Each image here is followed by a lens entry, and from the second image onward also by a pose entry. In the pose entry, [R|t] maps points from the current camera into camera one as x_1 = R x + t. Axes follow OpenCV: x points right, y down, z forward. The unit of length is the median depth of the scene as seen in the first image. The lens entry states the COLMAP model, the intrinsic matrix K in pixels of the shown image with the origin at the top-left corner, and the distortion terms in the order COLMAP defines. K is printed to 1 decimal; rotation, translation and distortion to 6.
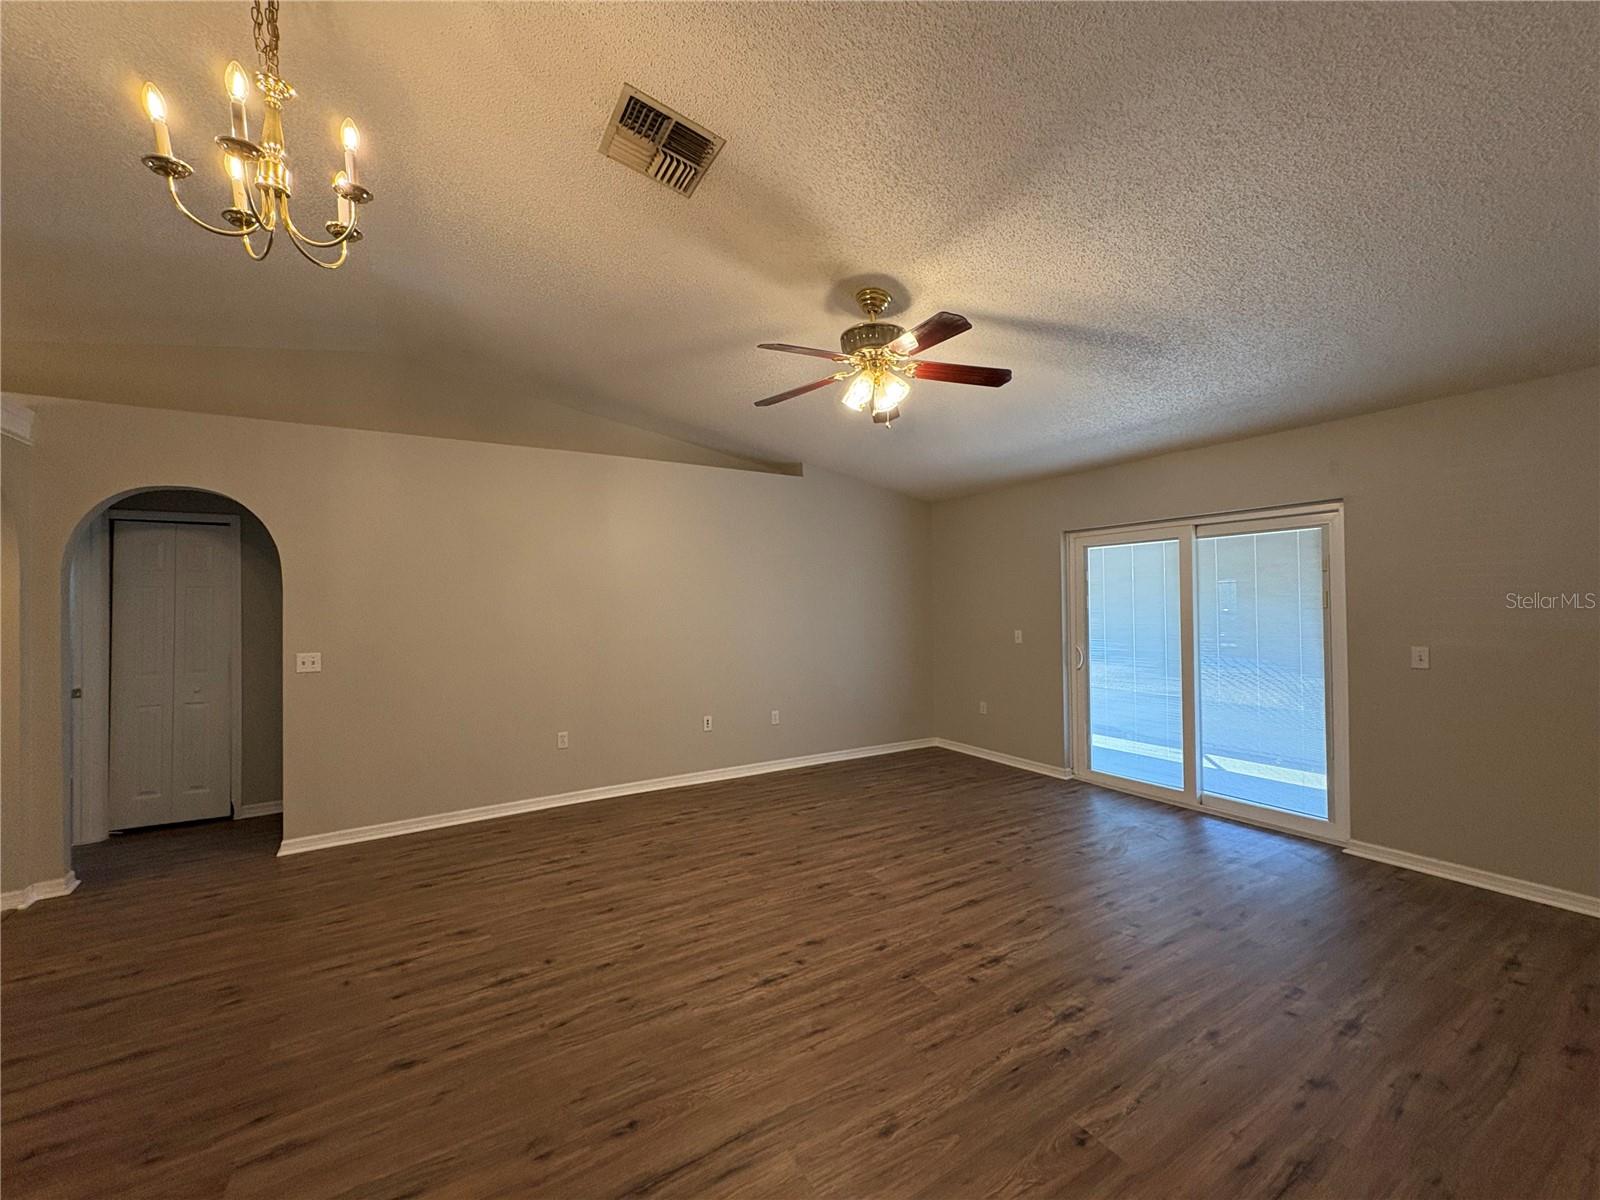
lens RADIAL K [[639.4, 0, 799.4], [0, 639.4, 597.3], [0, 0, 1]] dist [-0.000131, -0.000013]
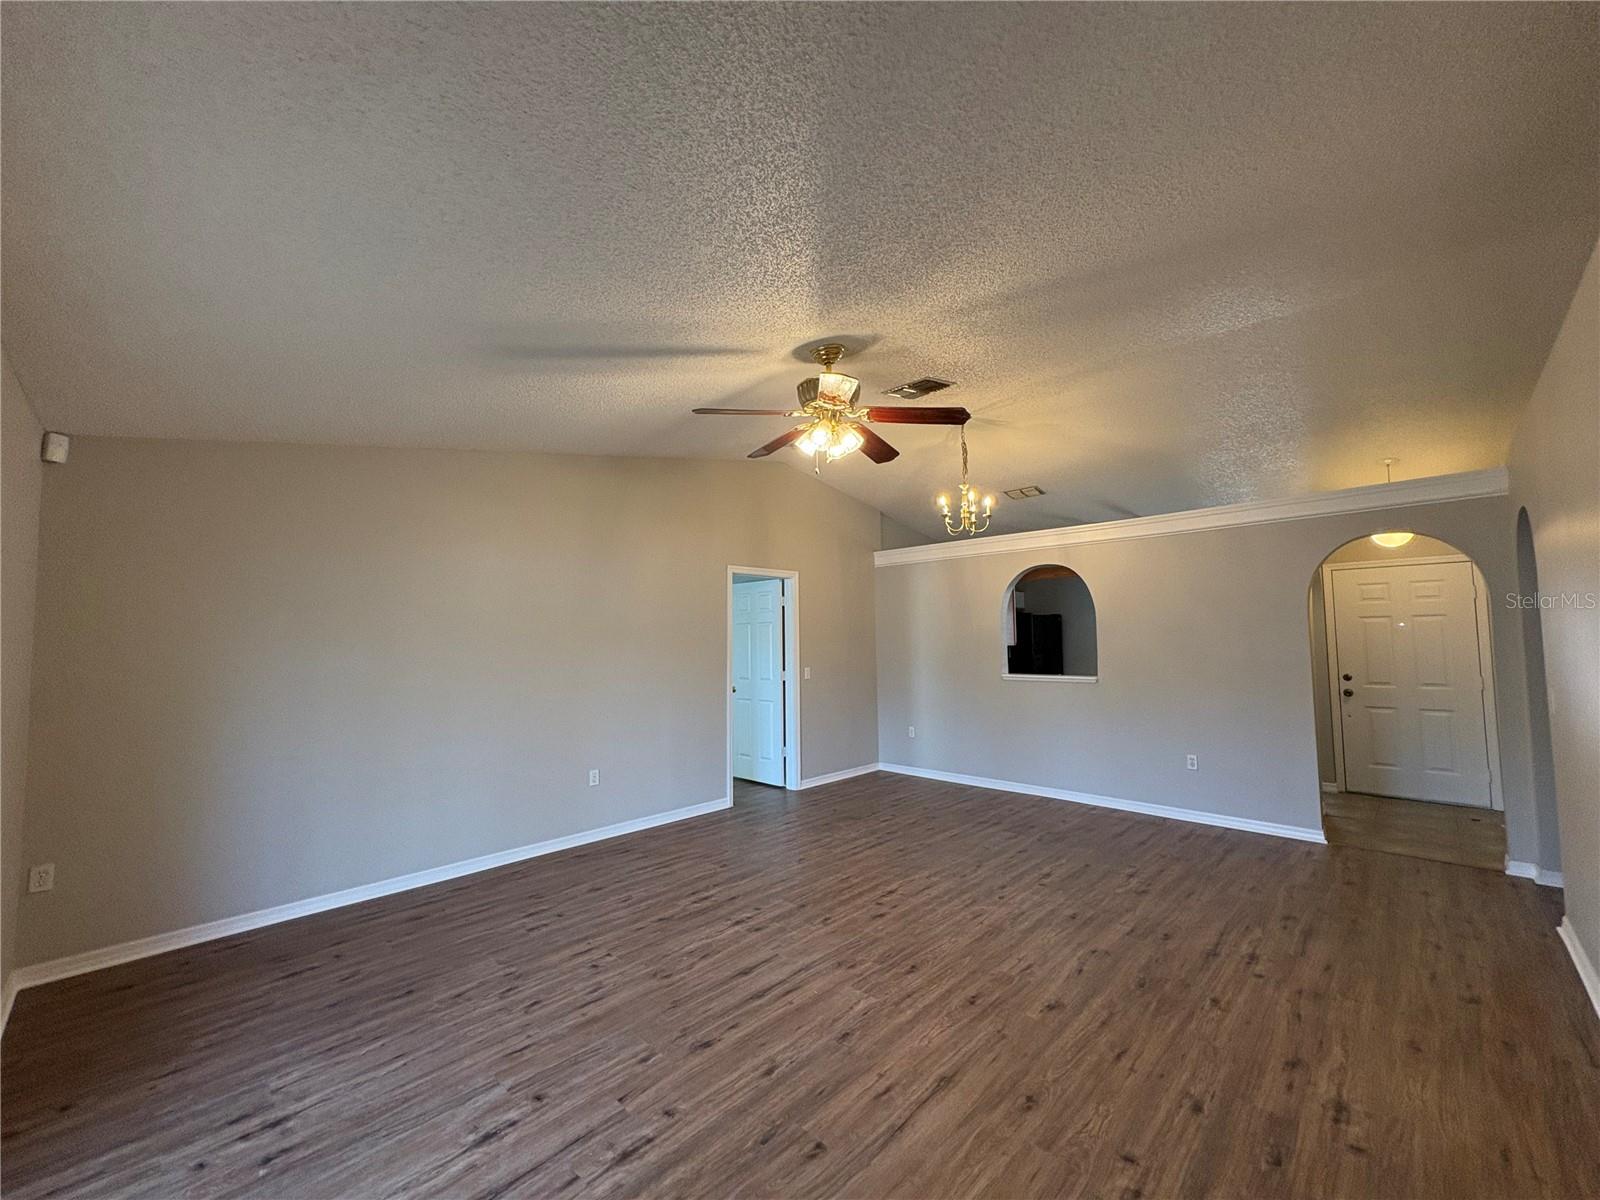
lens RADIAL K [[639.4, 0, 801.2], [0, 639.4, 602.4], [0, 0, 1]] dist [-0.000131, -0.000013]
pose [[-0.968716, 0.012717, -0.247845, 0.410183], [0.030318, 0.997270, -0.067333, 0.008187], [0.246312, -0.072740, -0.966457, 1.926971]]
